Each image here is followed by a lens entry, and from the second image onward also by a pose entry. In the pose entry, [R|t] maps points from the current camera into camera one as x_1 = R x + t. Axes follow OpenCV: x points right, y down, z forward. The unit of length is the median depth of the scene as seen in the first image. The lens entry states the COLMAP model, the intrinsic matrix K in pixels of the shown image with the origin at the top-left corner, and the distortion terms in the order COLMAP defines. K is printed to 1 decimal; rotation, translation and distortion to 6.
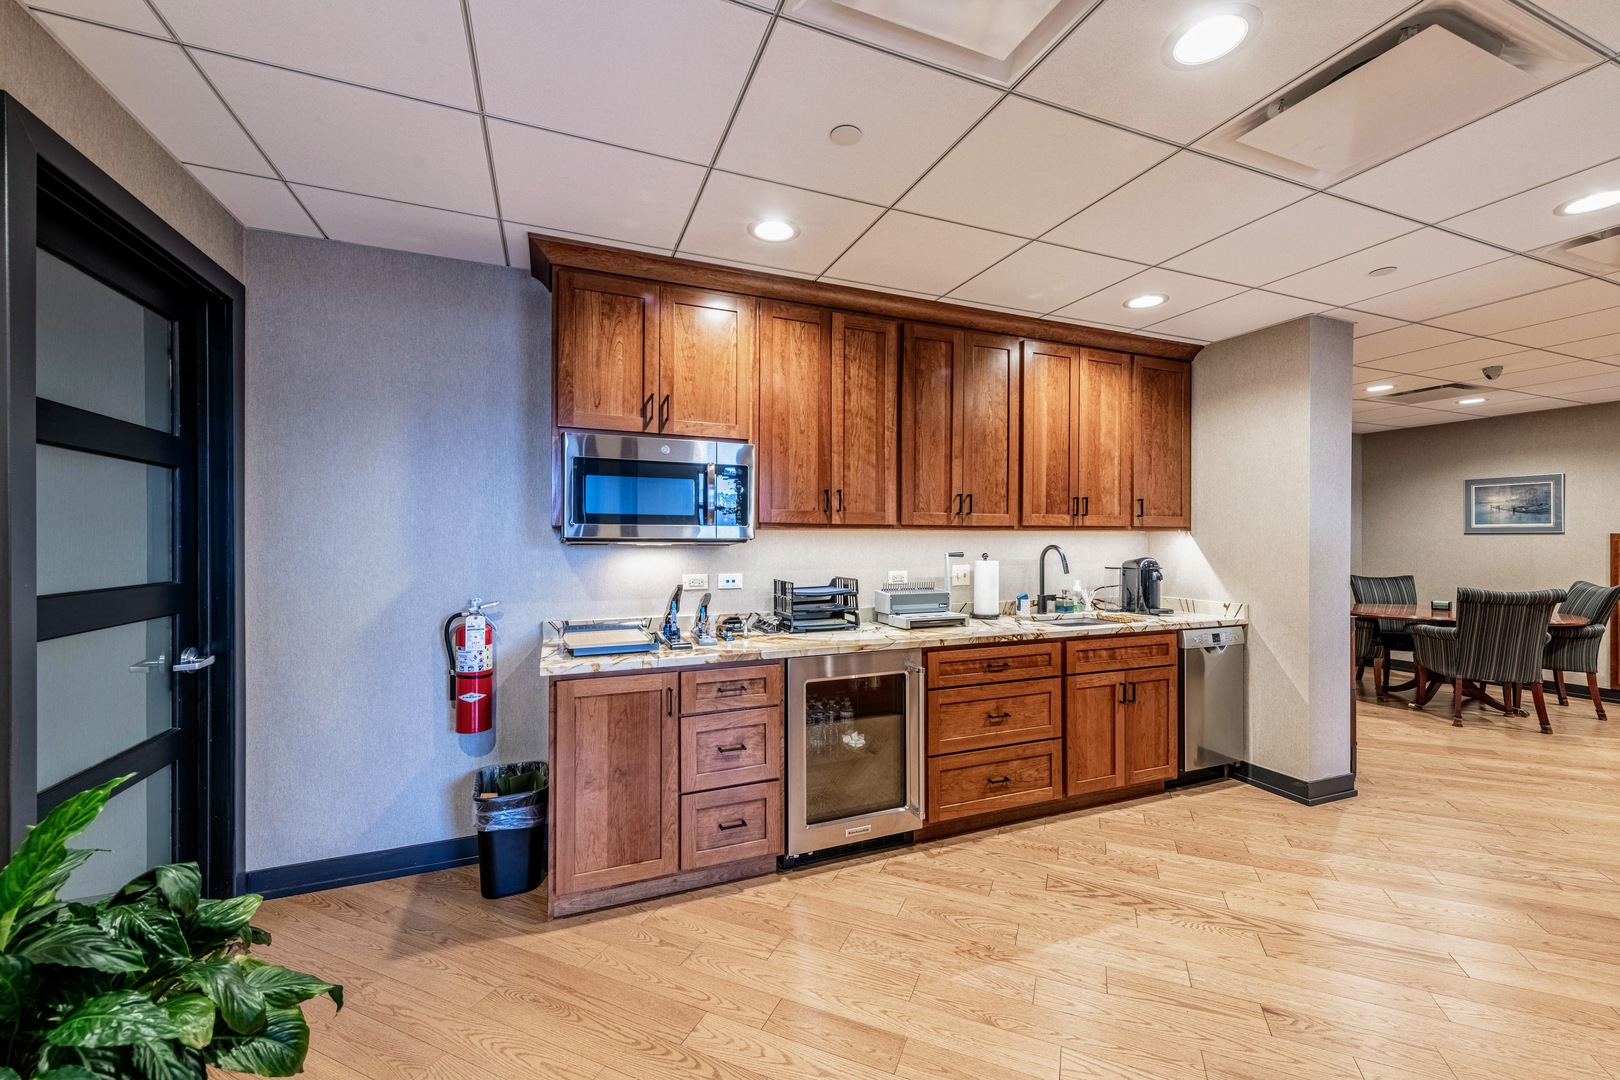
lens RADIAL K [[596.7, 0, 857.9], [0, 596.7, 540.2], [0, 0, 1]] dist [0.005804, -0.000100]
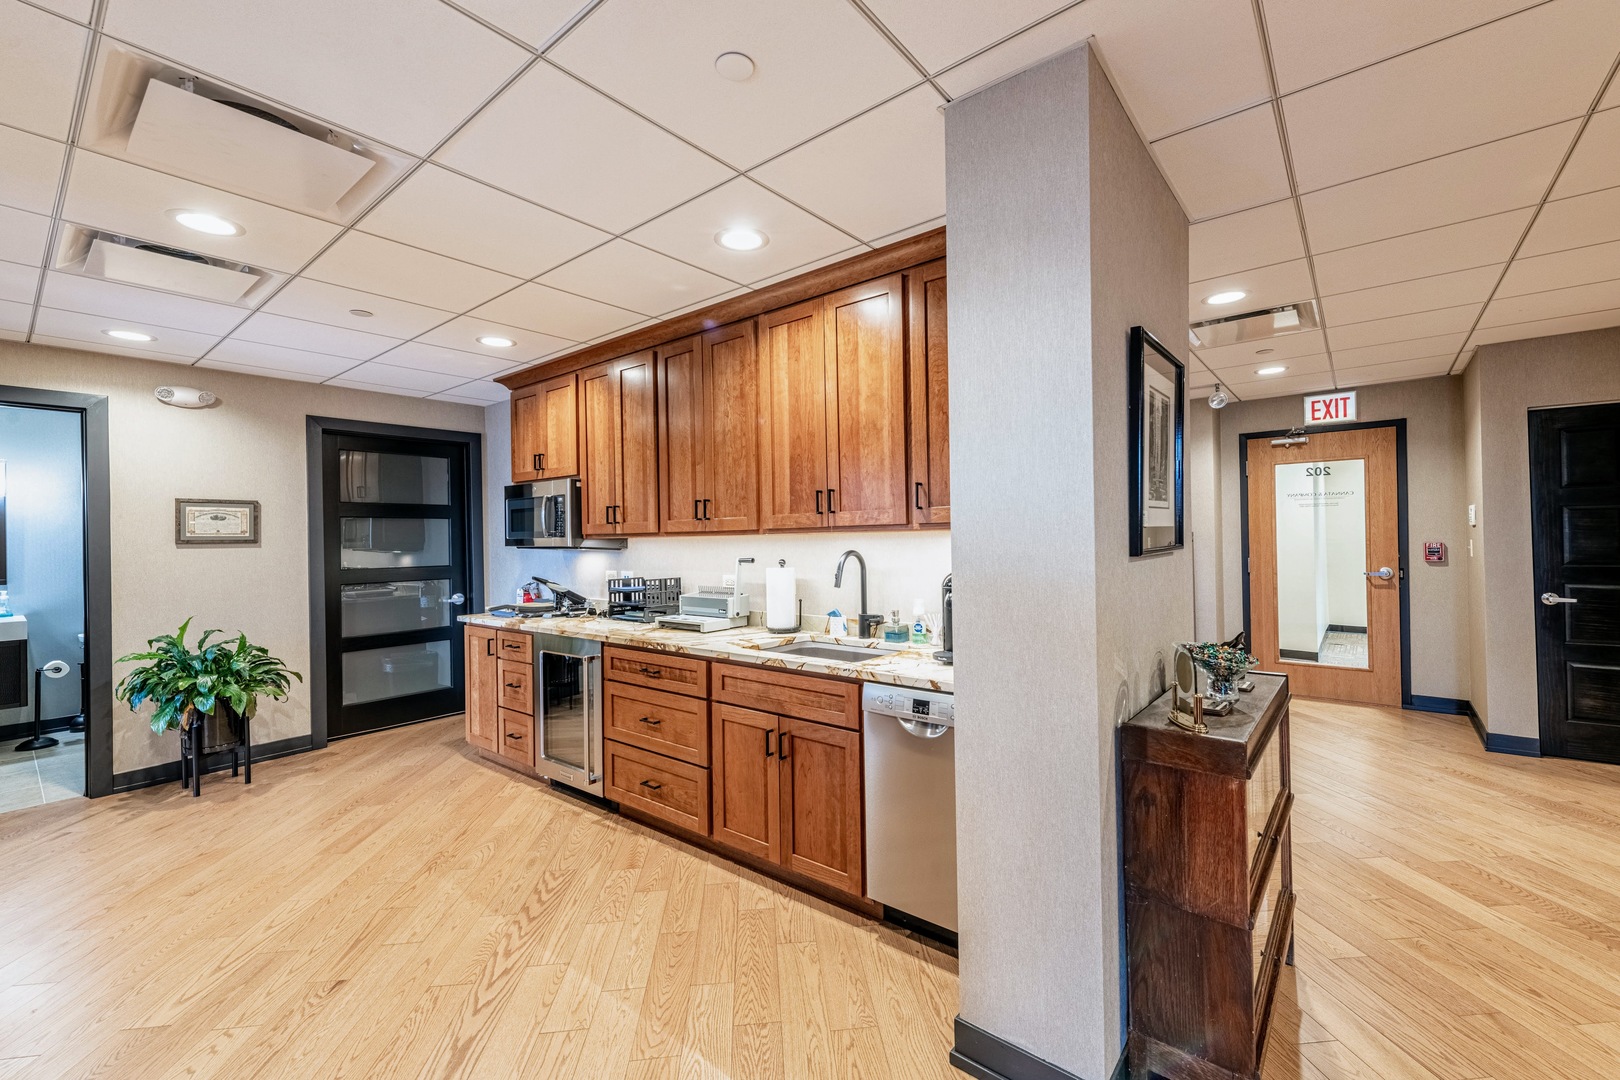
lens RADIAL K [[622.5, 0, 835.6], [0, 622.5, 537.5], [0, 0, 1]] dist [0.005562, -0.000027]
pose [[0.529181, -0.010487, -0.848444, 1.199833], [0.013253, 0.999904, -0.004093, -0.007332], [0.848405, -0.009078, 0.529269, 0.656219]]
